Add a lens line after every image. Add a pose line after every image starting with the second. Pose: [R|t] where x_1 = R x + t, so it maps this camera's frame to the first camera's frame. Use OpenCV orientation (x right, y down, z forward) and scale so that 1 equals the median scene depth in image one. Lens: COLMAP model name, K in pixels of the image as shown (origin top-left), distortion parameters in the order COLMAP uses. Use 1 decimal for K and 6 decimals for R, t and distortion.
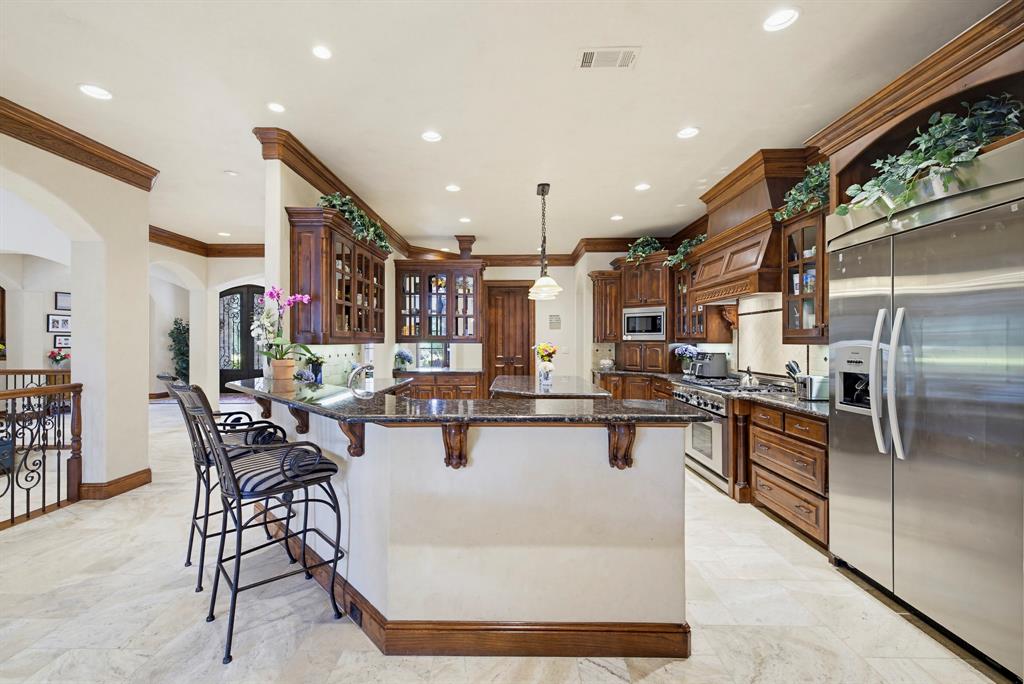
lens RADIAL K [[440.7, 0, 505.8], [0, 440.7, 339.1], [0, 0, 1]] dist [-0.002109, -0.000103]
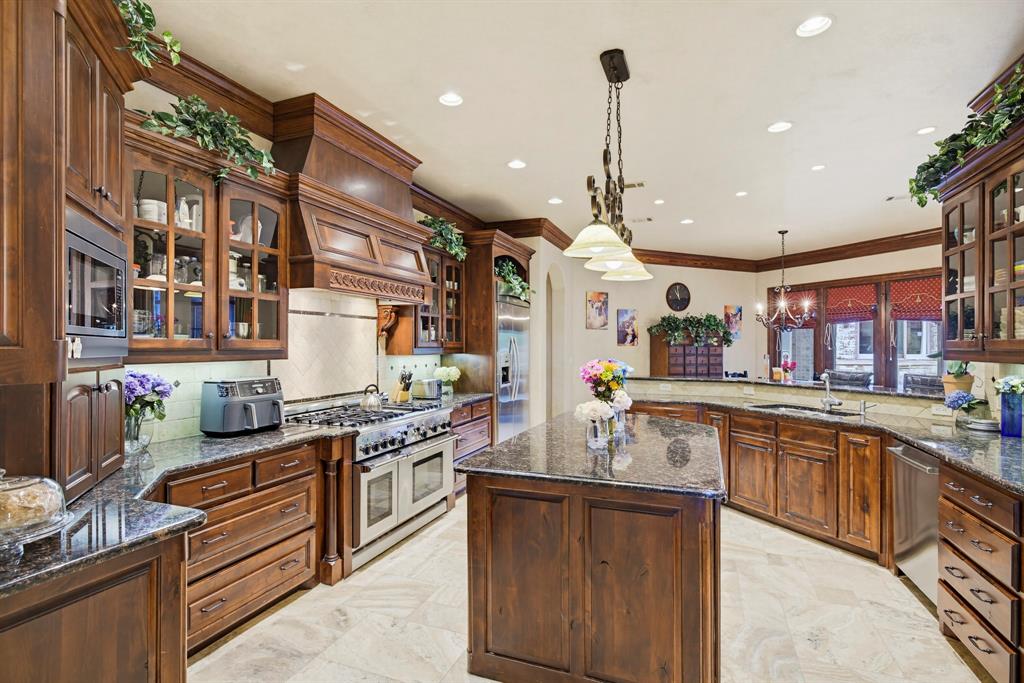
lens RADIAL K [[495.0, 0, 504.9], [0, 495.0, 345.3], [0, 0, 1]] dist [-0.004879, -0.000321]
pose [[-0.937160, -0.000623, 0.348900, 0.003685], [-0.002199, 0.999989, -0.004122, -0.004060], [-0.348894, -0.004630, -0.937151, 1.208314]]
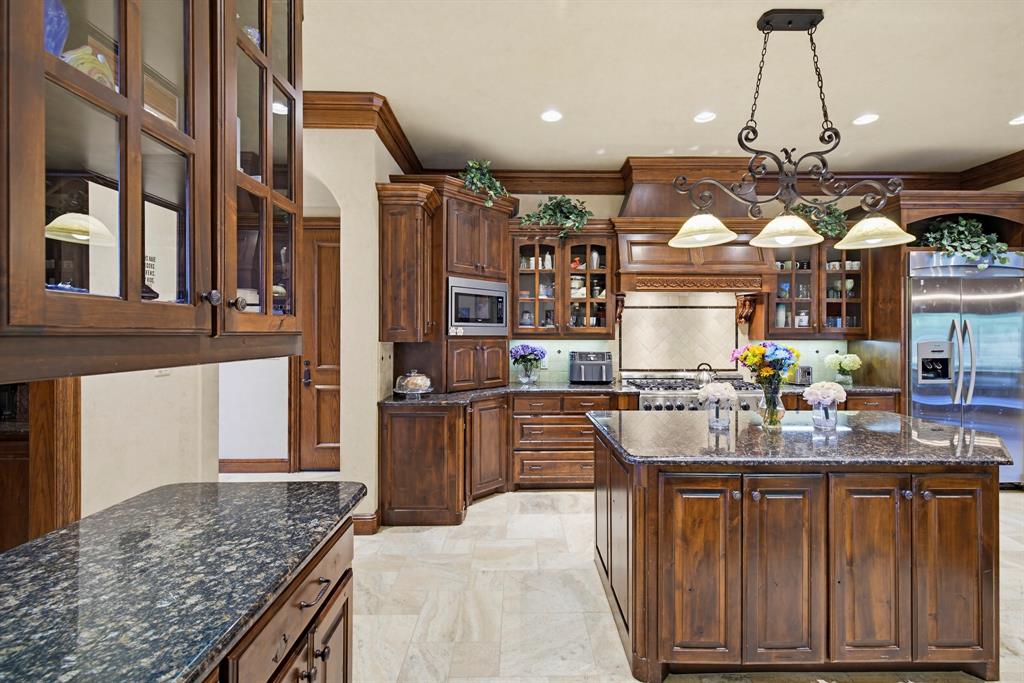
lens RADIAL K [[440.7, 0, 520.9], [0, 440.7, 333.9], [0, 0, 1]] dist [-0.002109, -0.000103]
pose [[-0.028573, -0.004122, 0.999583, -0.284876], [-0.006422, 0.999972, 0.003940, -0.002431], [-0.999571, -0.006307, -0.028598, 0.982522]]
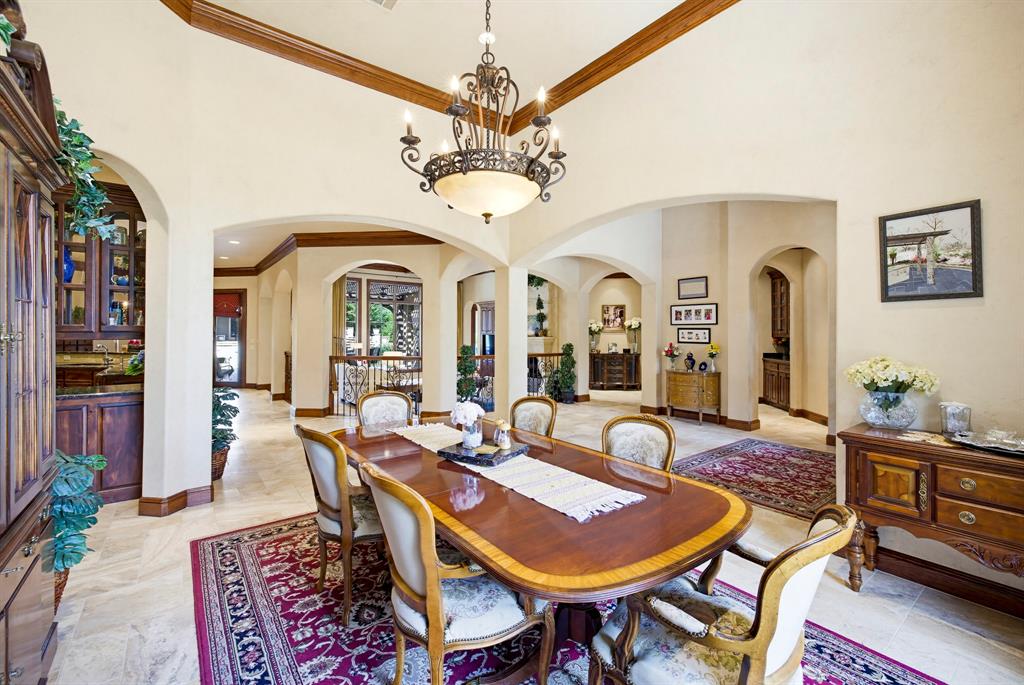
lens RADIAL K [[440.7, 0, 509.9], [0, 440.7, 335.3], [0, 0, 1]] dist [-0.002109, -0.000103]
pose [[-0.785374, 0.002388, -0.619016, -0.270563], [-0.000498, 0.999990, 0.004491, 0.002505], [0.619021, 0.003835, -0.785365, 2.013223]]
